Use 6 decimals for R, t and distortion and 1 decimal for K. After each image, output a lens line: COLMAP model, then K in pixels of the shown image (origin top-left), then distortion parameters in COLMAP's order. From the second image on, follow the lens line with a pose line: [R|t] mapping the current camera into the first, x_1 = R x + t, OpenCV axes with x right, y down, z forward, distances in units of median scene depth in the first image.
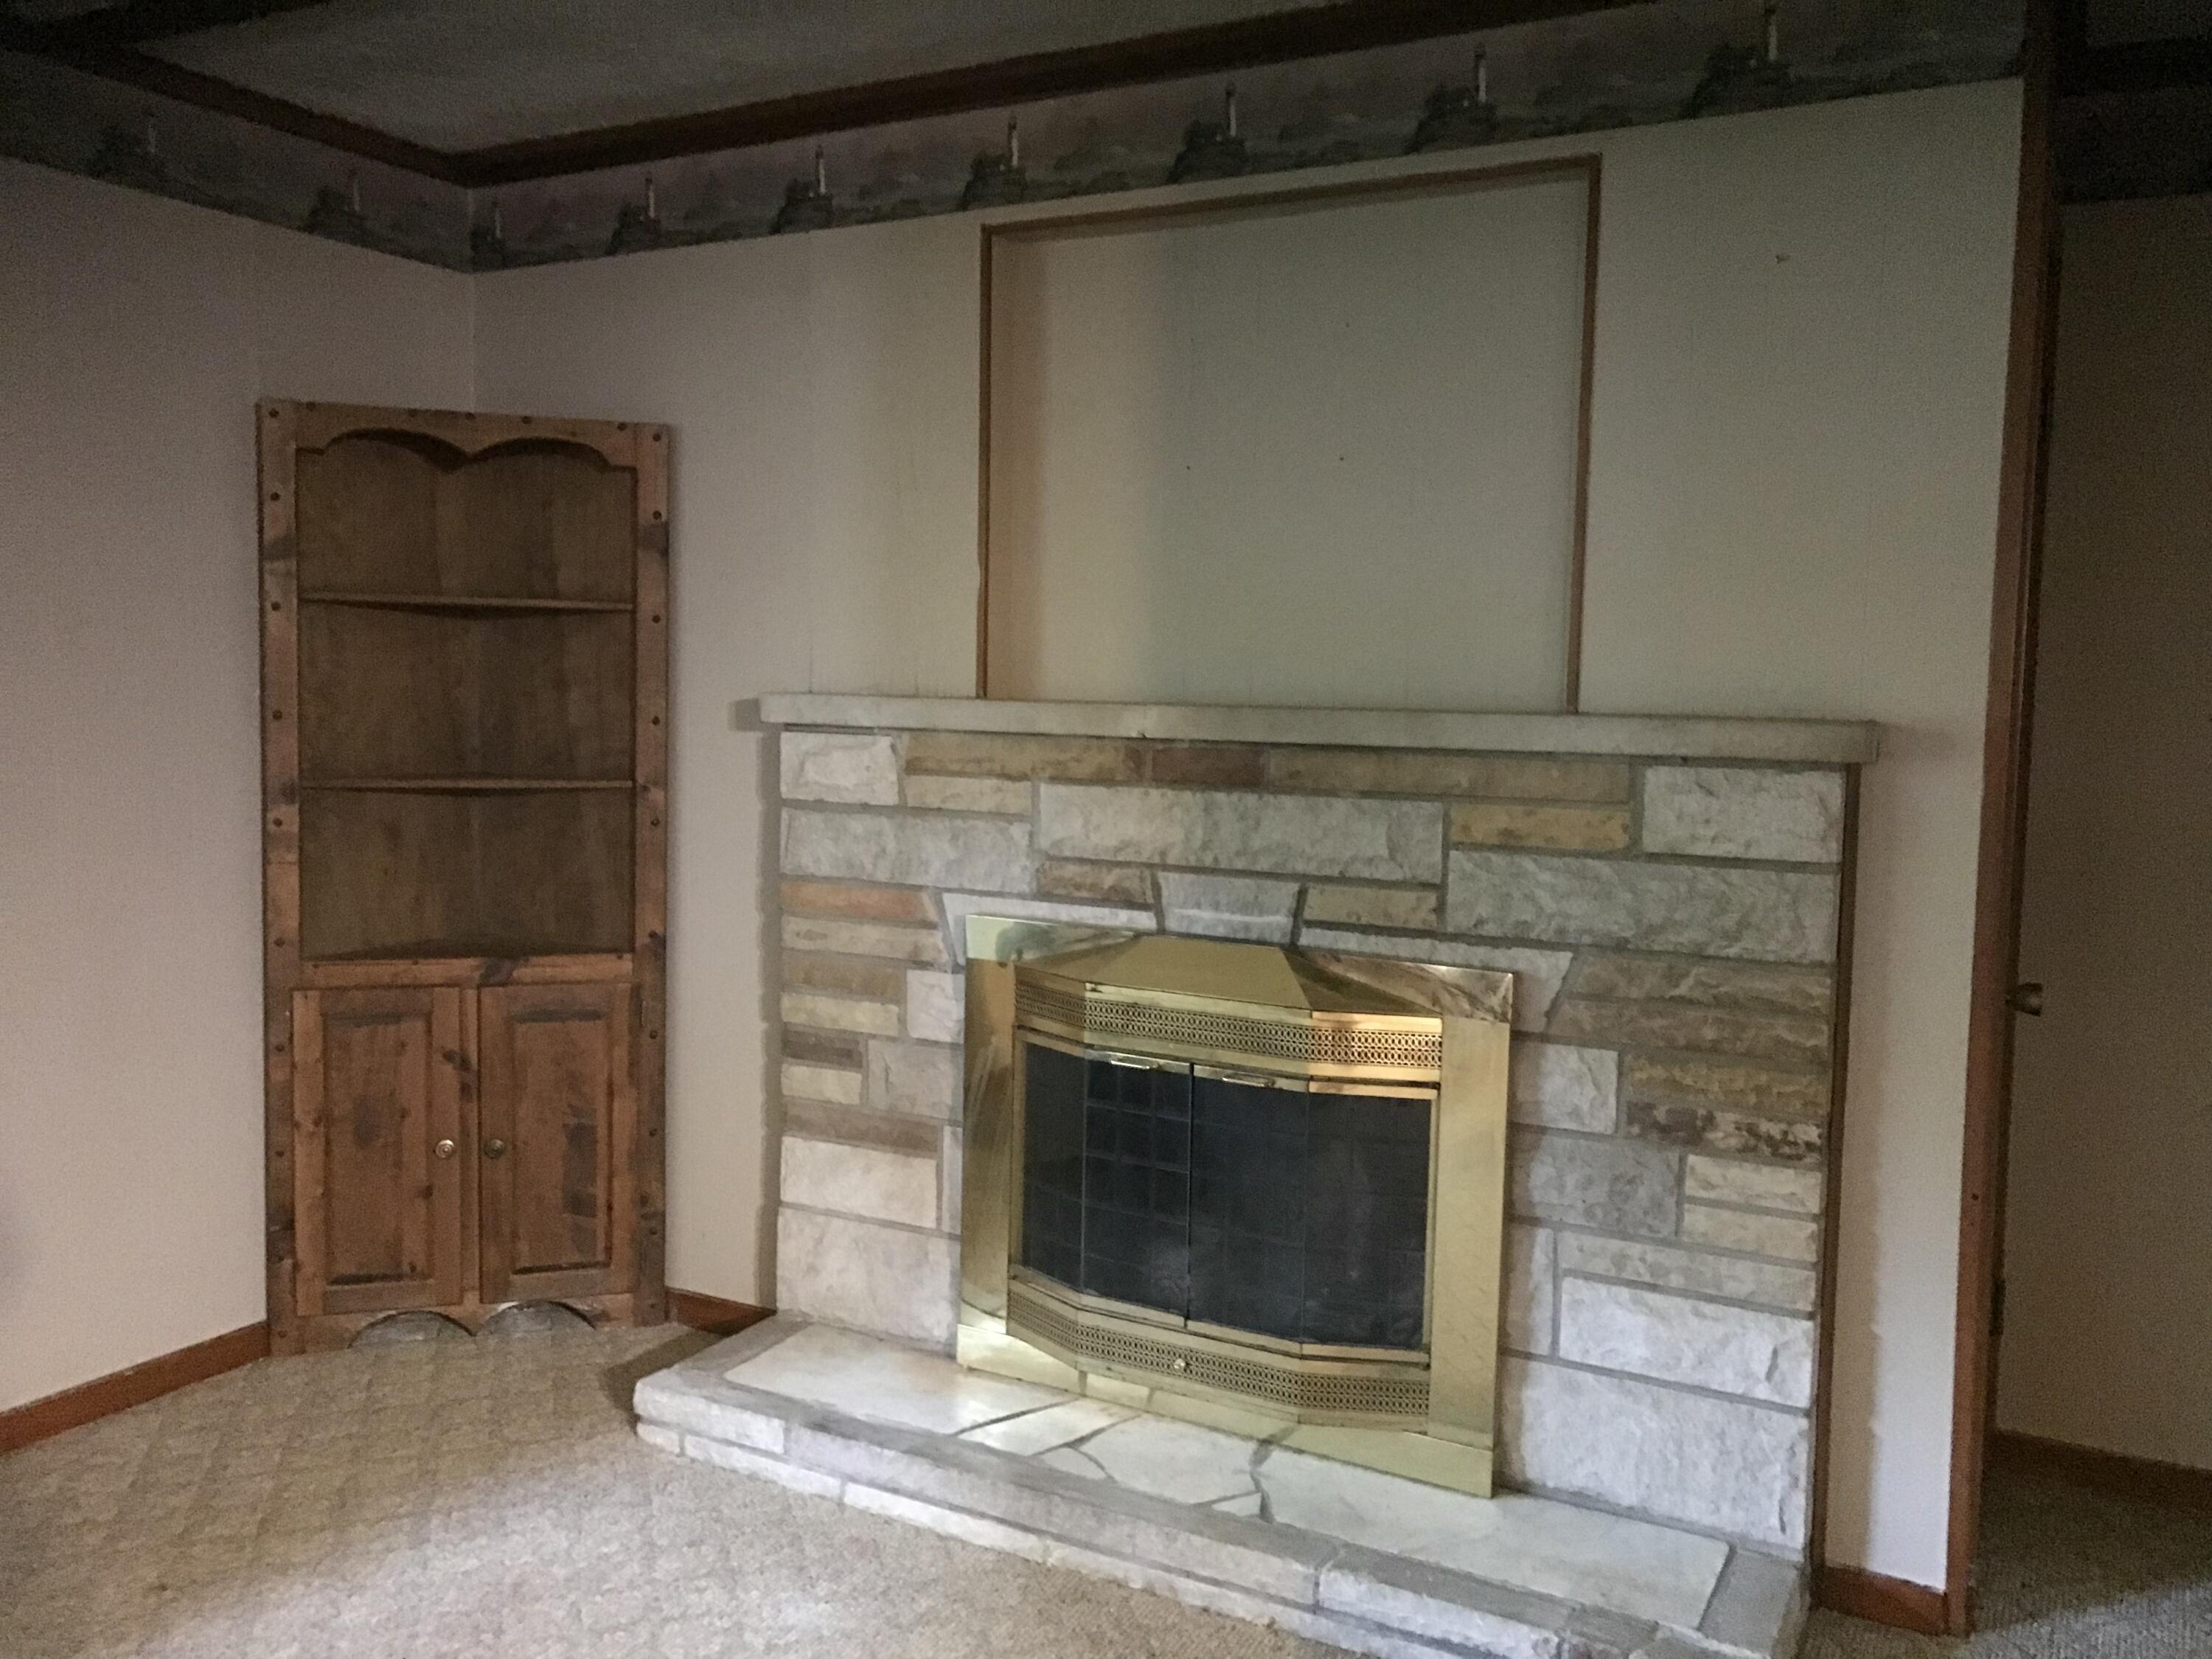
lens RADIAL K [[1829.8, 0, 1085.0], [0, 1829.8, 811.5], [0, 0, 1]] dist [0.058445, -0.084503]
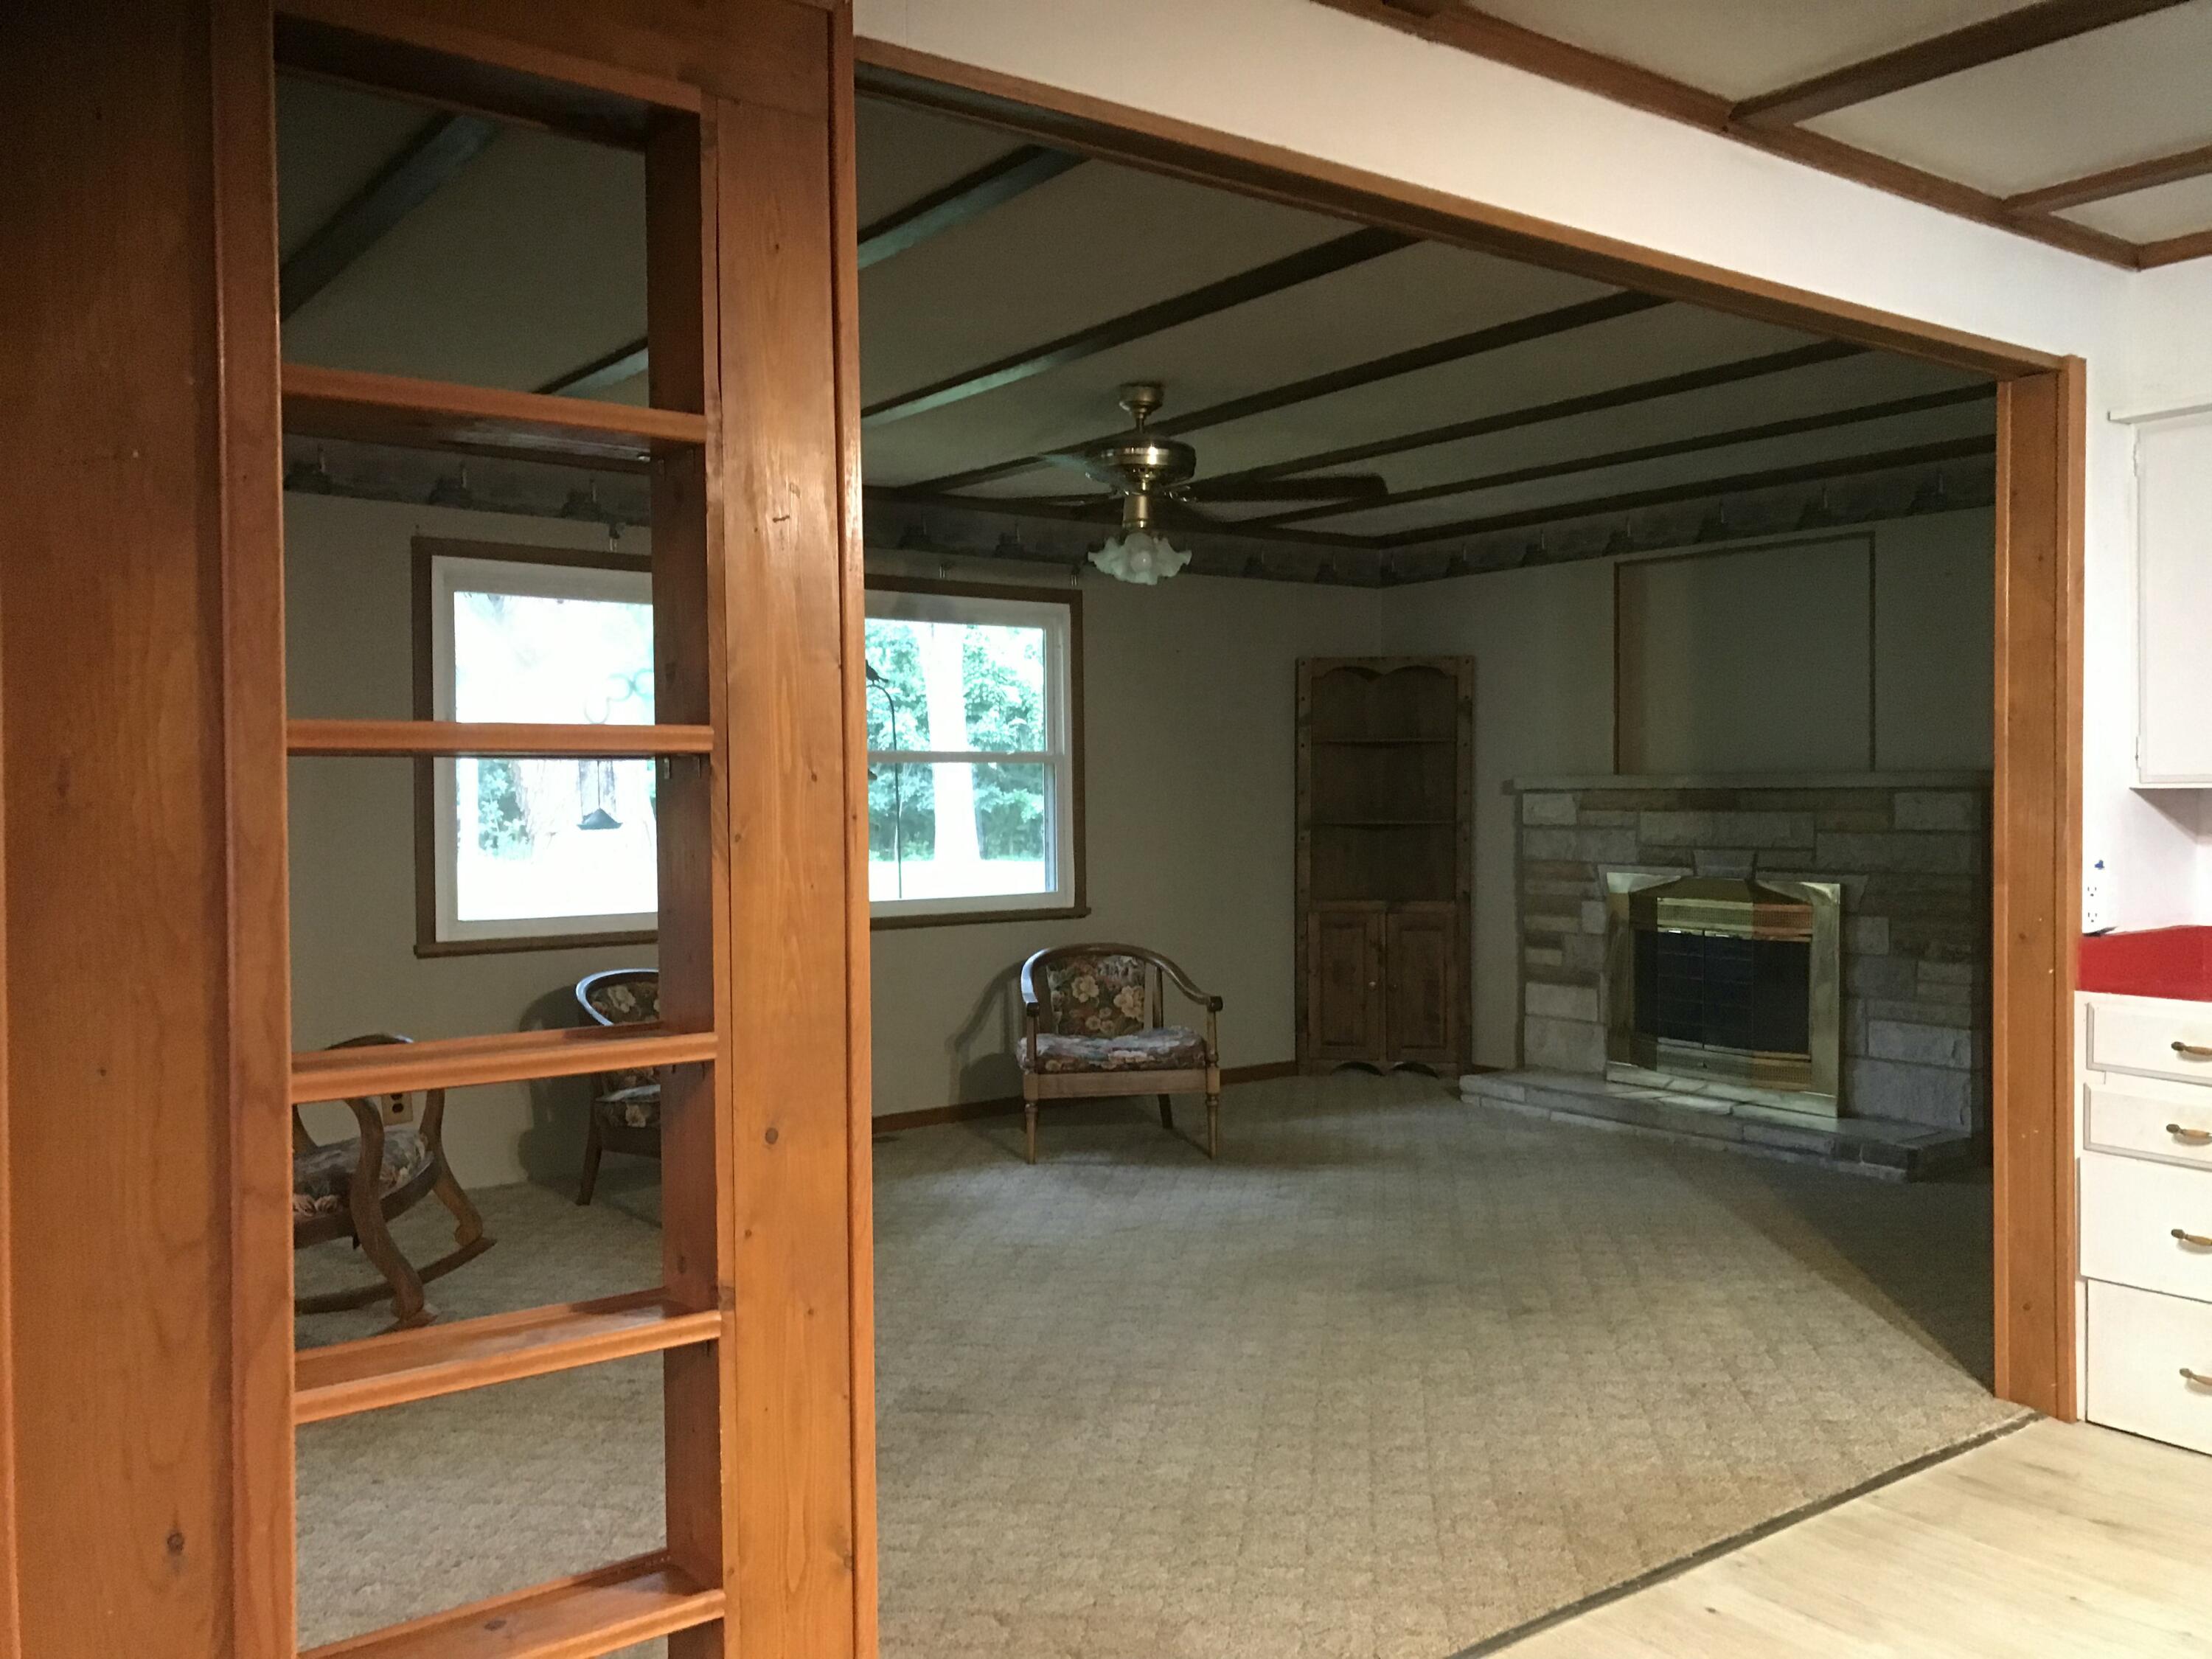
lens RADIAL K [[1829.8, 0, 1062.5], [0, 1829.8, 812.5], [0, 0, 1]] dist [0.058445, -0.084503]
pose [[0.902700, -0.017007, -0.429933, 0.291508], [-0.013261, 0.997644, -0.067308, 0.139629], [0.430065, 0.066460, 0.900348, -1.260046]]
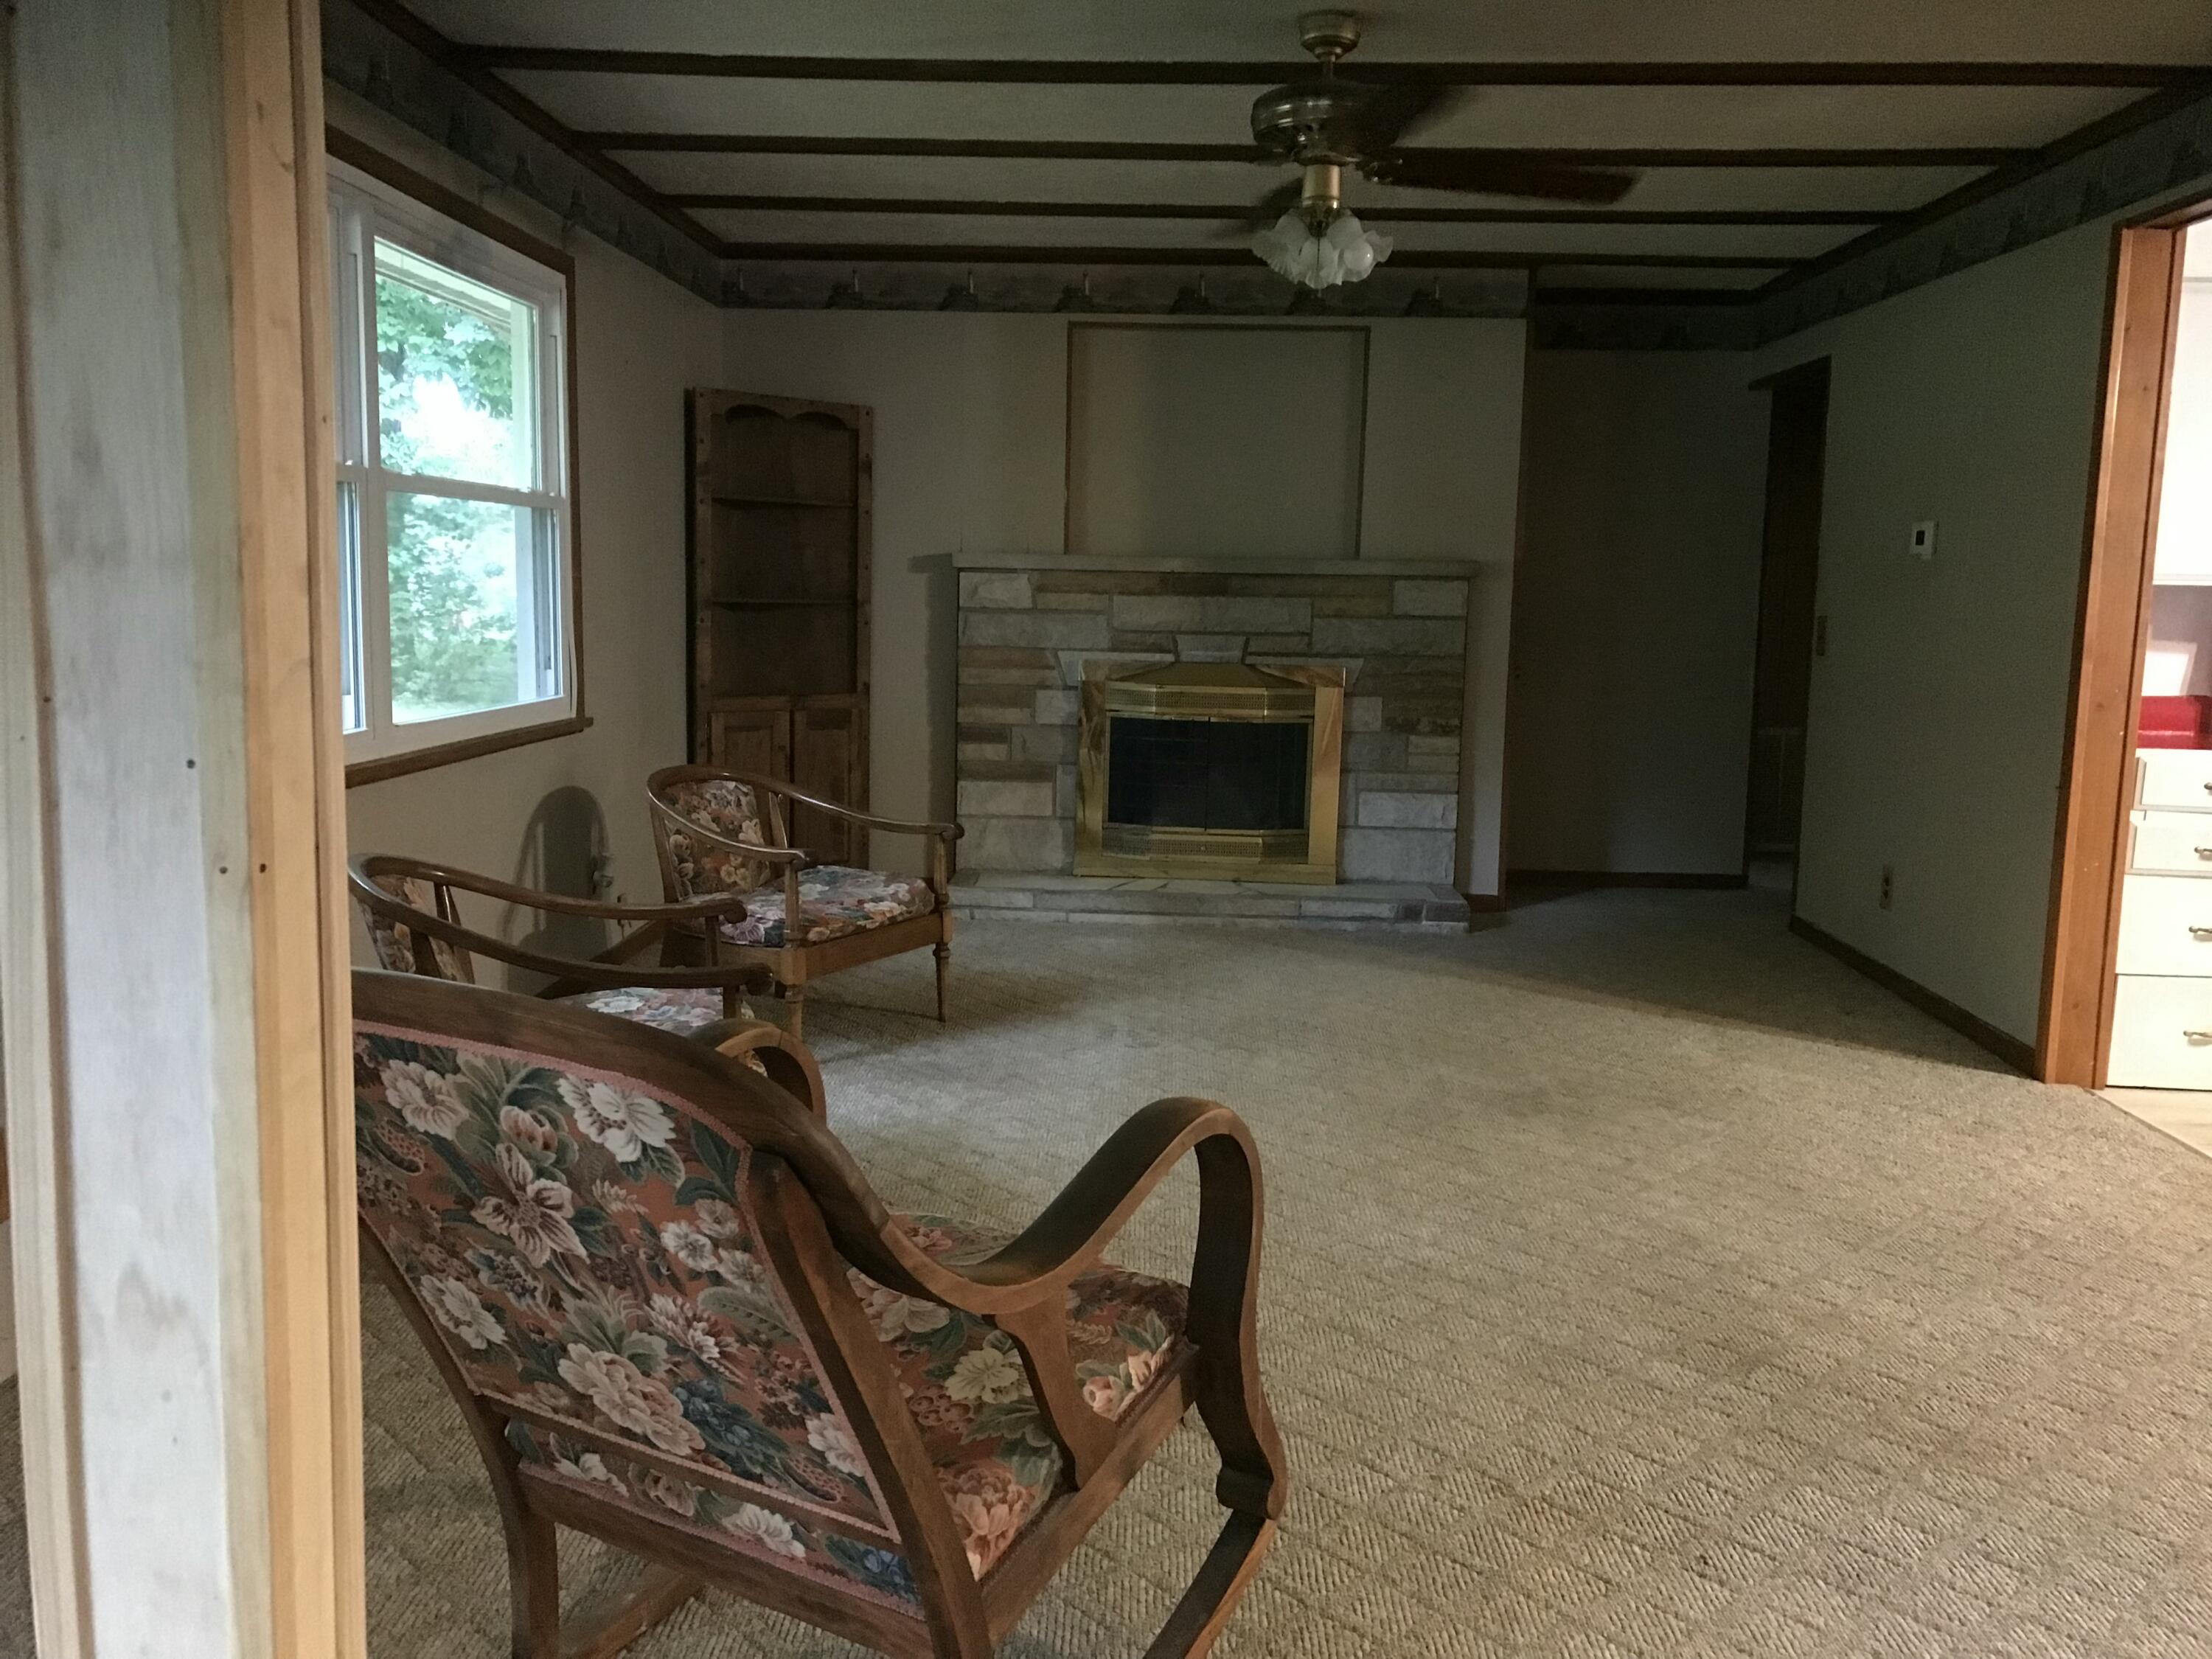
lens RADIAL K [[1829.8, 0, 1109.2], [0, 1829.8, 847.5], [0, 0, 1]] dist [0.058445, -0.084503]
pose [[0.894985, -0.062027, 0.441763, -0.953085], [0.030029, 0.996417, 0.079069, 0.104462], [-0.445085, -0.057500, 0.893641, -0.879462]]
